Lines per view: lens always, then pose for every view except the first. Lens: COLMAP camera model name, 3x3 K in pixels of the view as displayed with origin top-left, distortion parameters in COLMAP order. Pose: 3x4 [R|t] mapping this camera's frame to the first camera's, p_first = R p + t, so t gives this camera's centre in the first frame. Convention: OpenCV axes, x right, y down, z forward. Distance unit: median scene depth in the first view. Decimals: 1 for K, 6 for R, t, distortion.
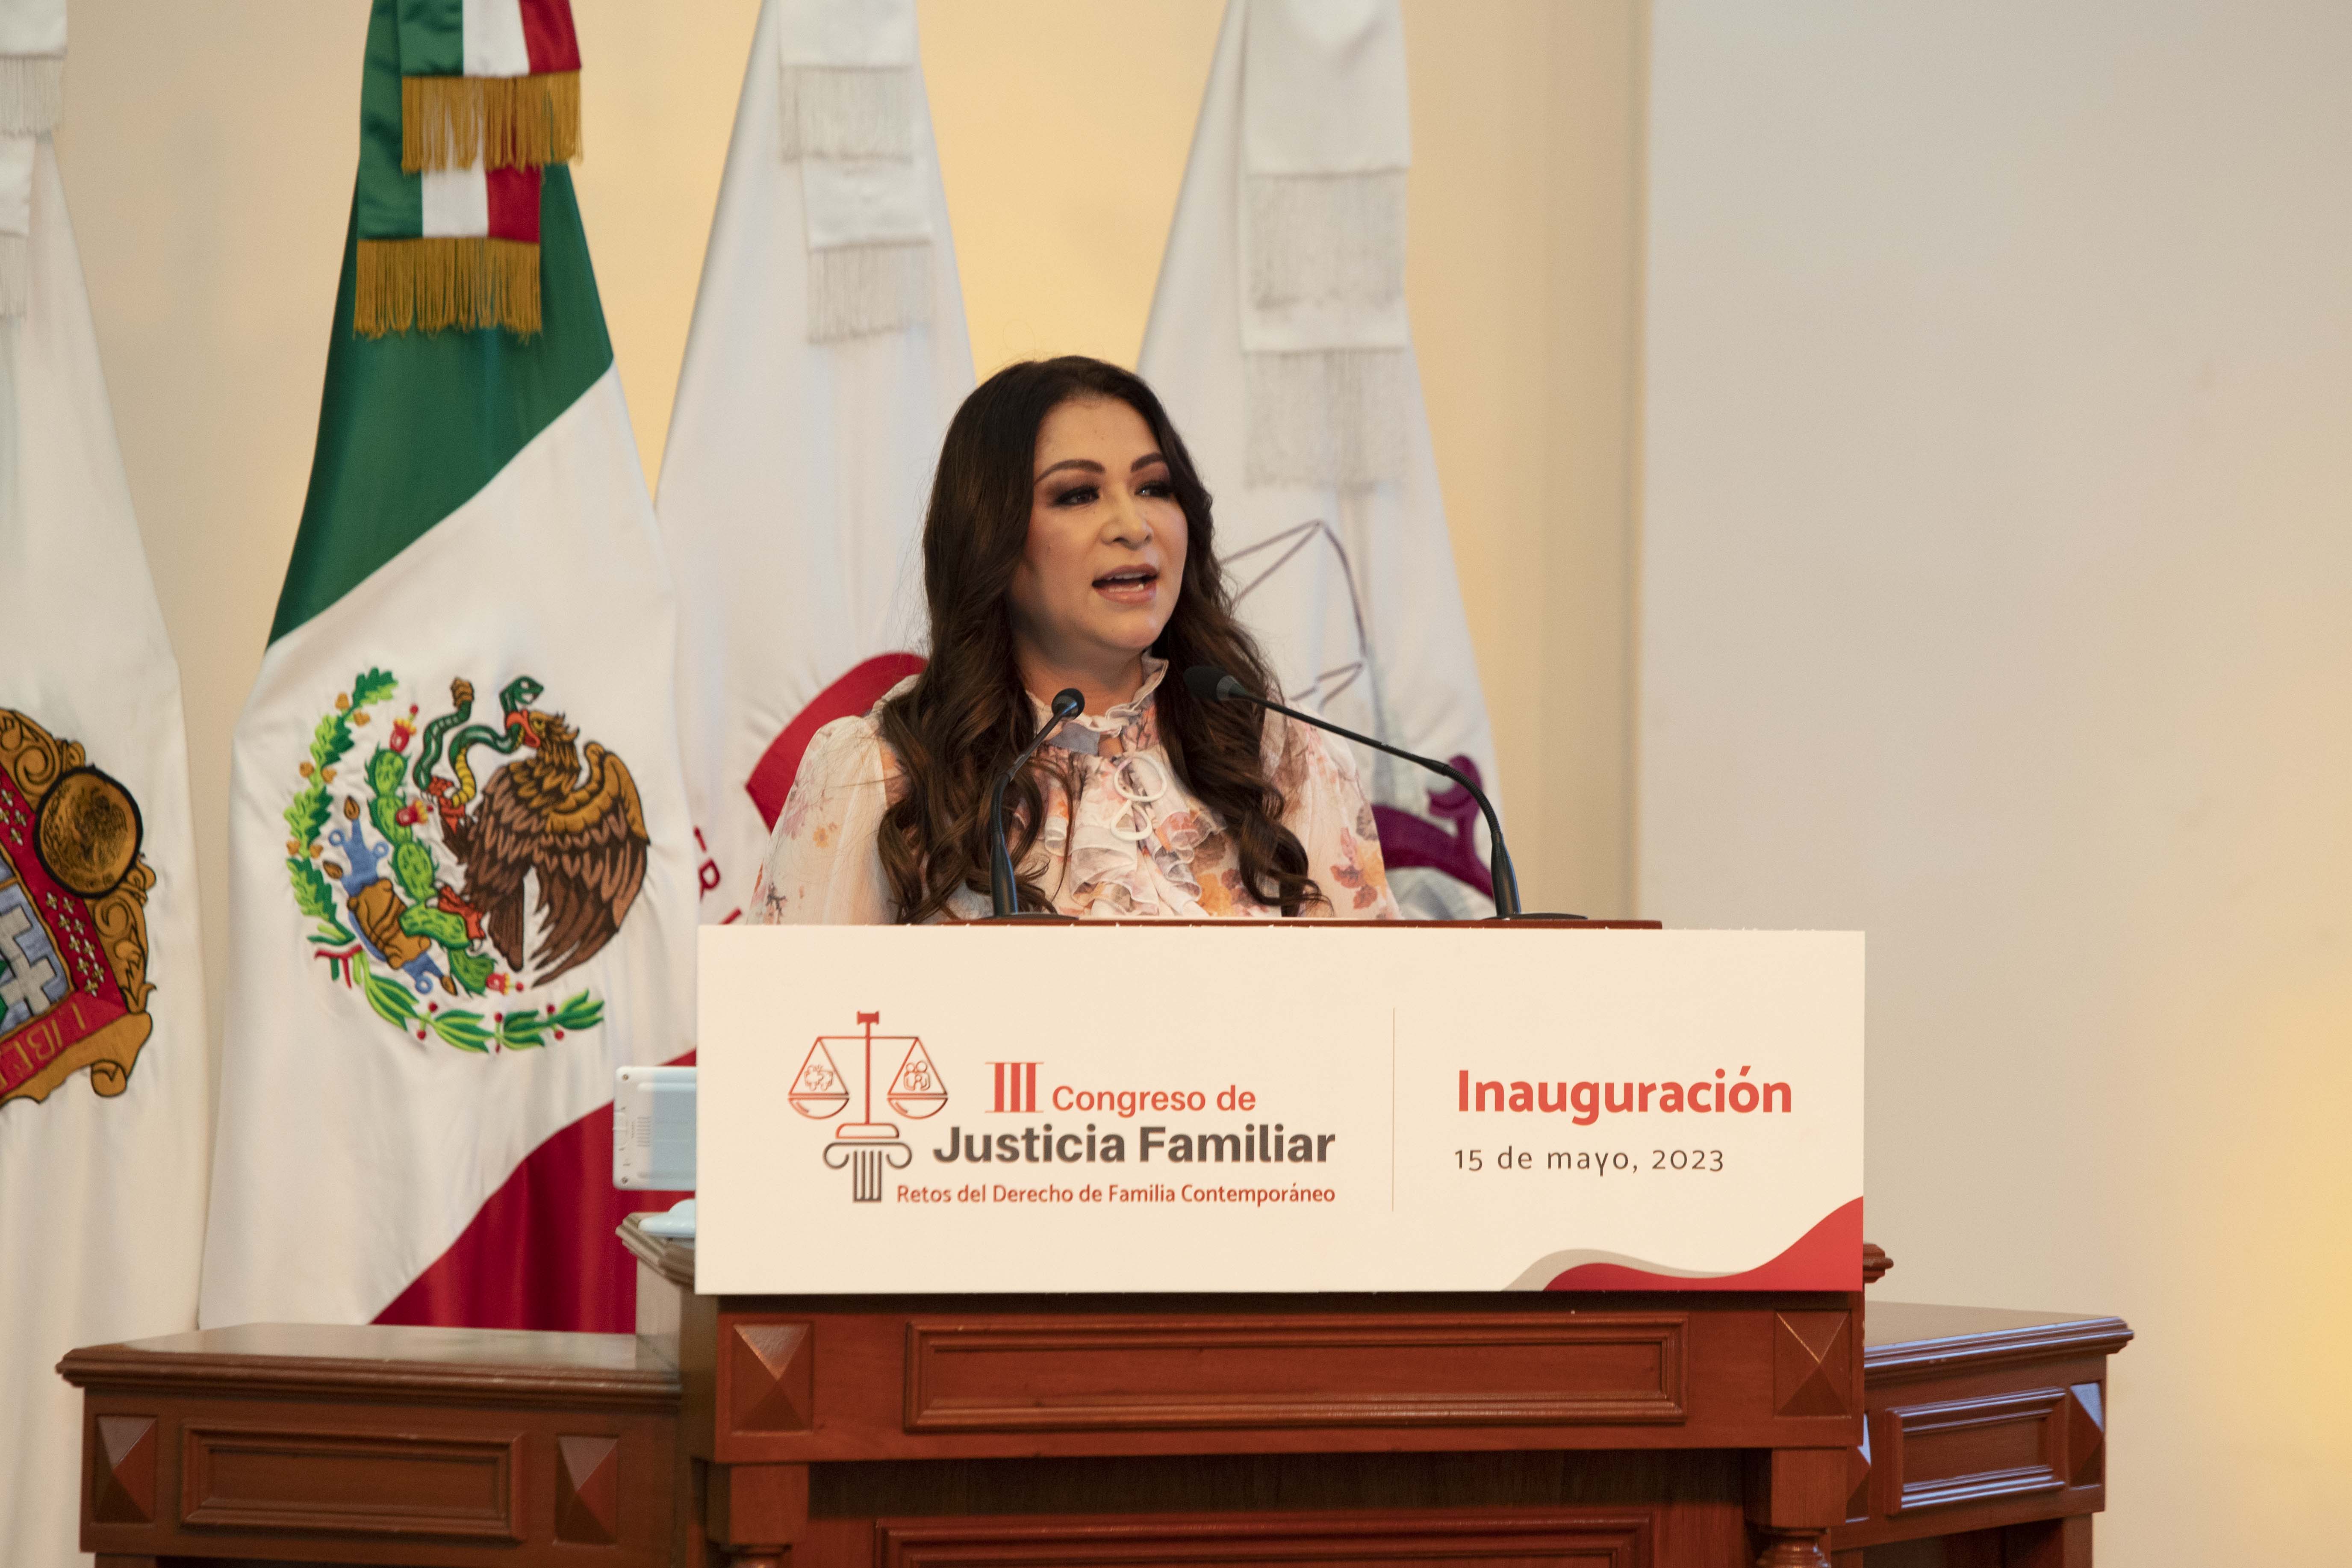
lens RADIAL K [[14673.5, 0, 1176.0], [0, 14673.5, 784.0], [0, 0, 1]] dist [1.662992, 2.899128]
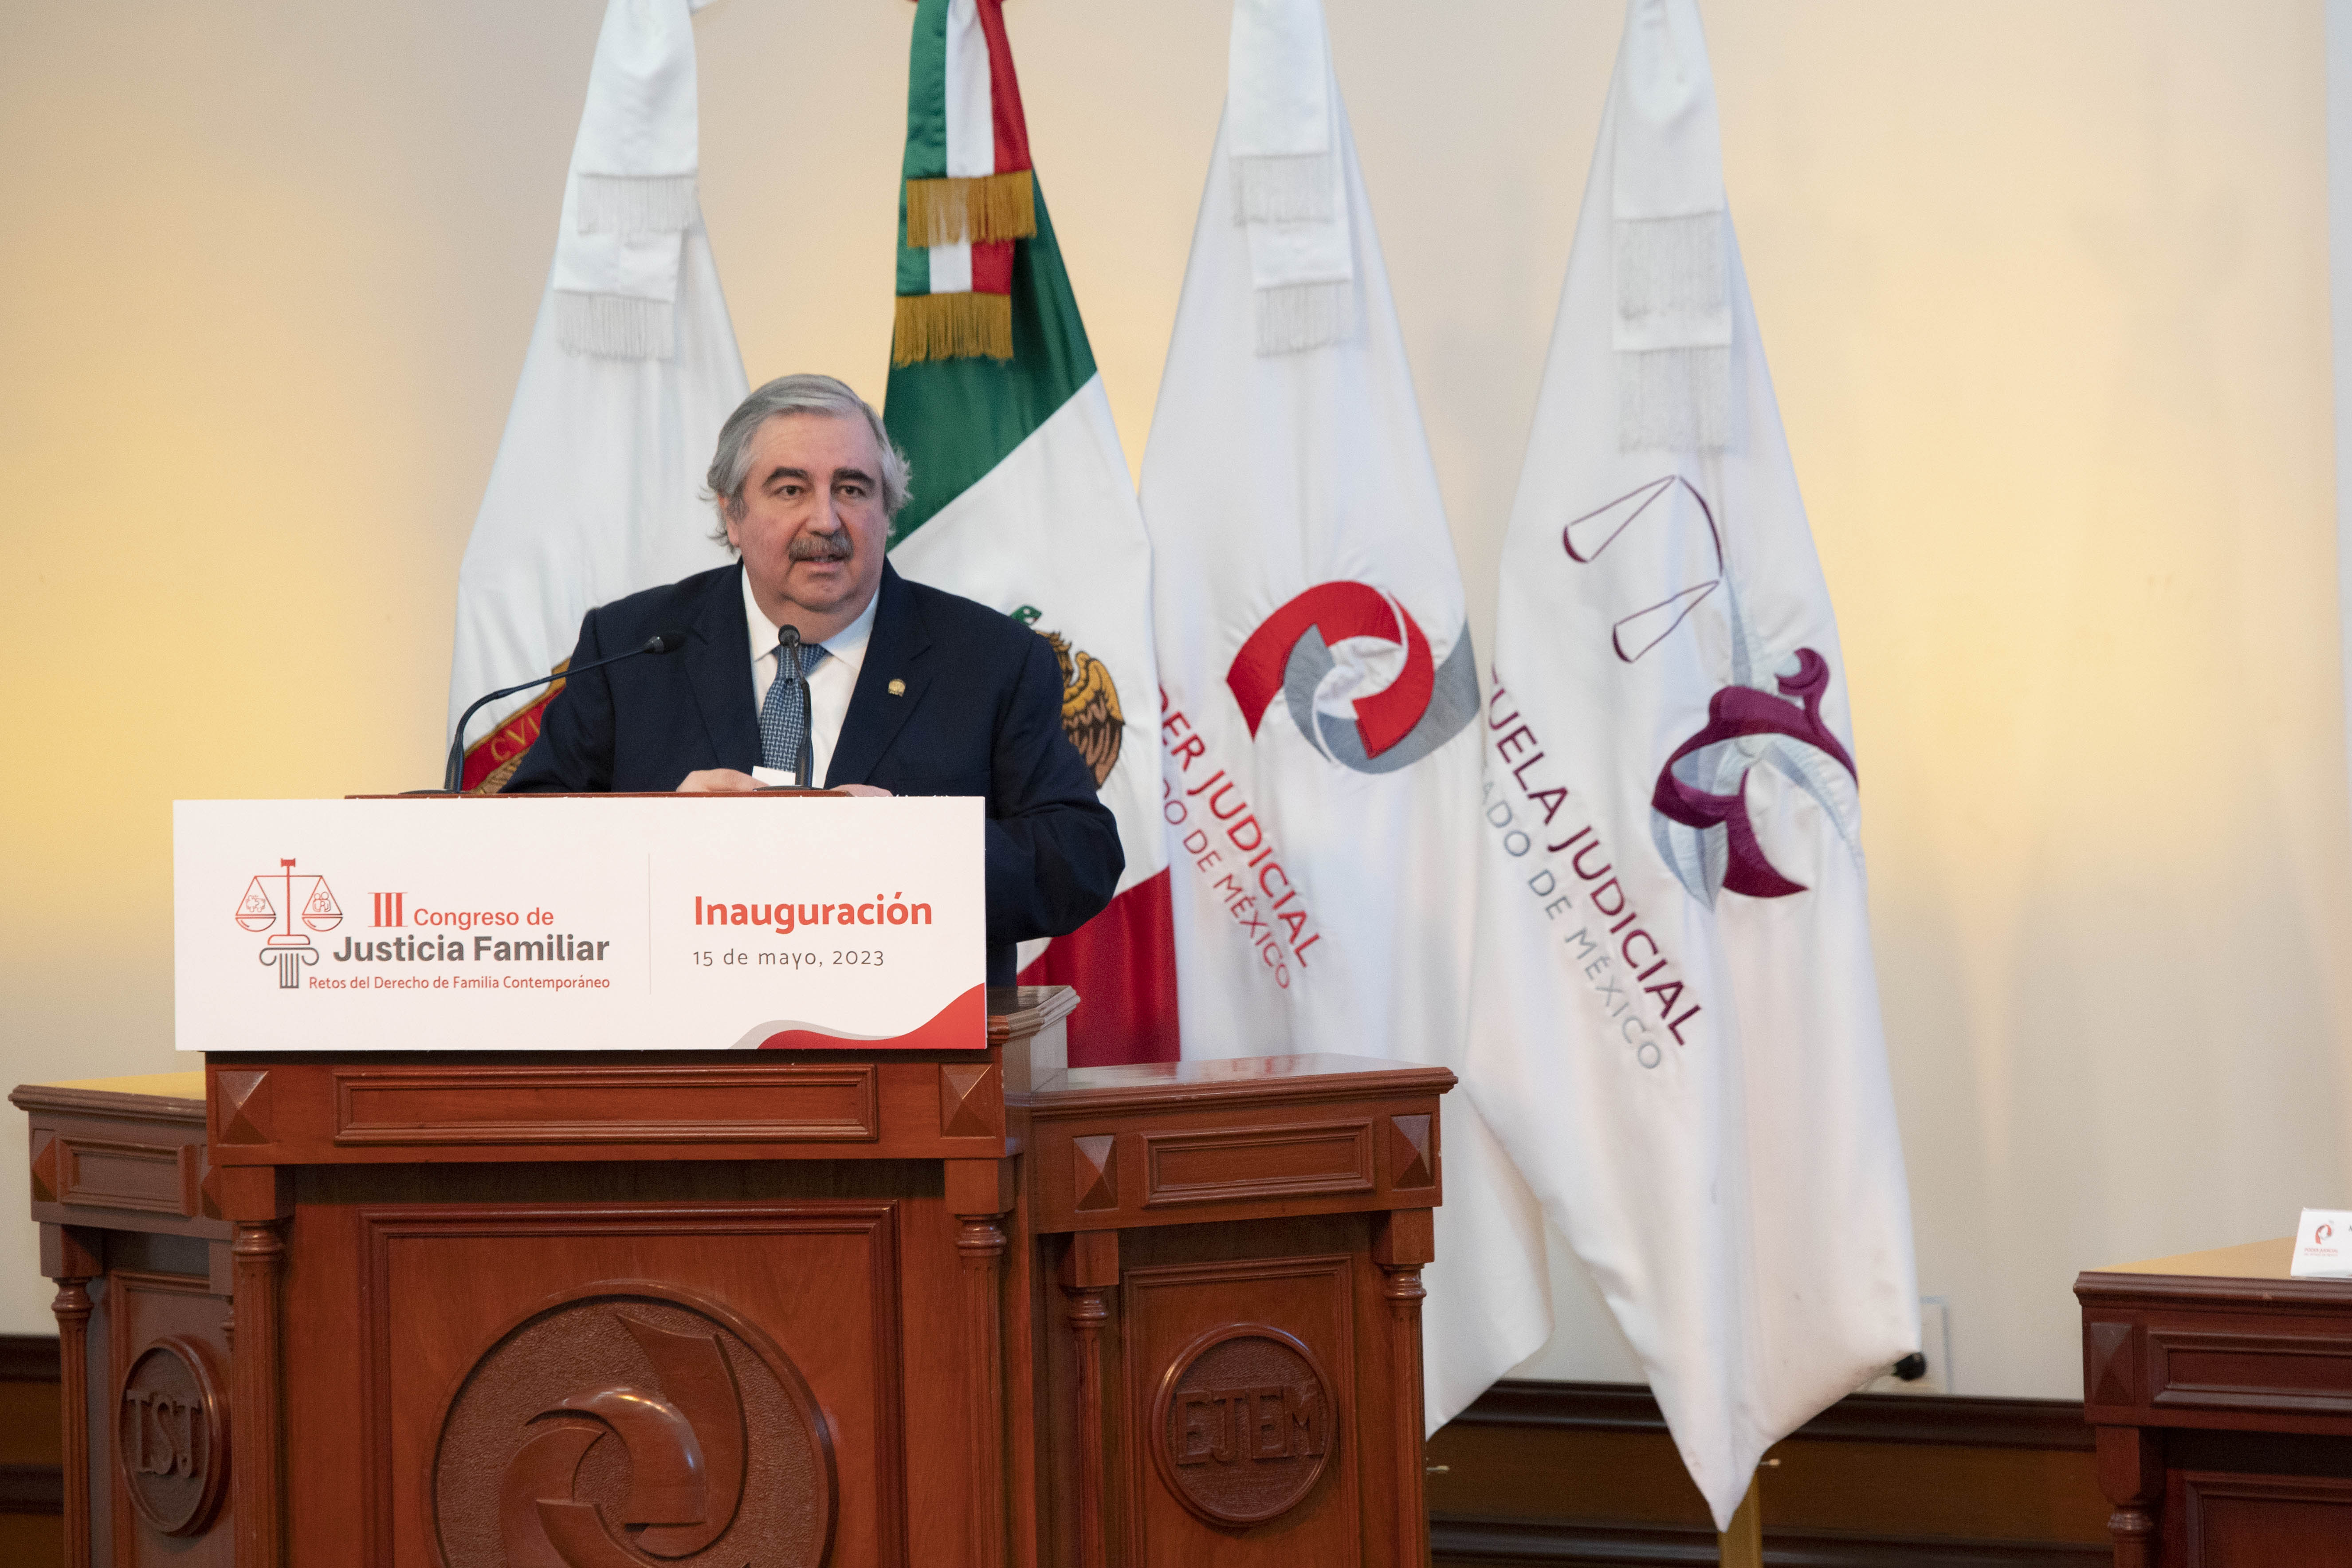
lens RADIAL K [[14674.2, 0, 1176.0], [0, 14674.2, 784.0], [0, 0, 1]] dist [1.662992, 2.899128]
pose [[0.830557, -0.006599, -0.556895, 0.858095], [0.016172, 0.999794, 0.012272, -0.008358], [0.556699, -0.019198, 0.830493, -0.168184]]
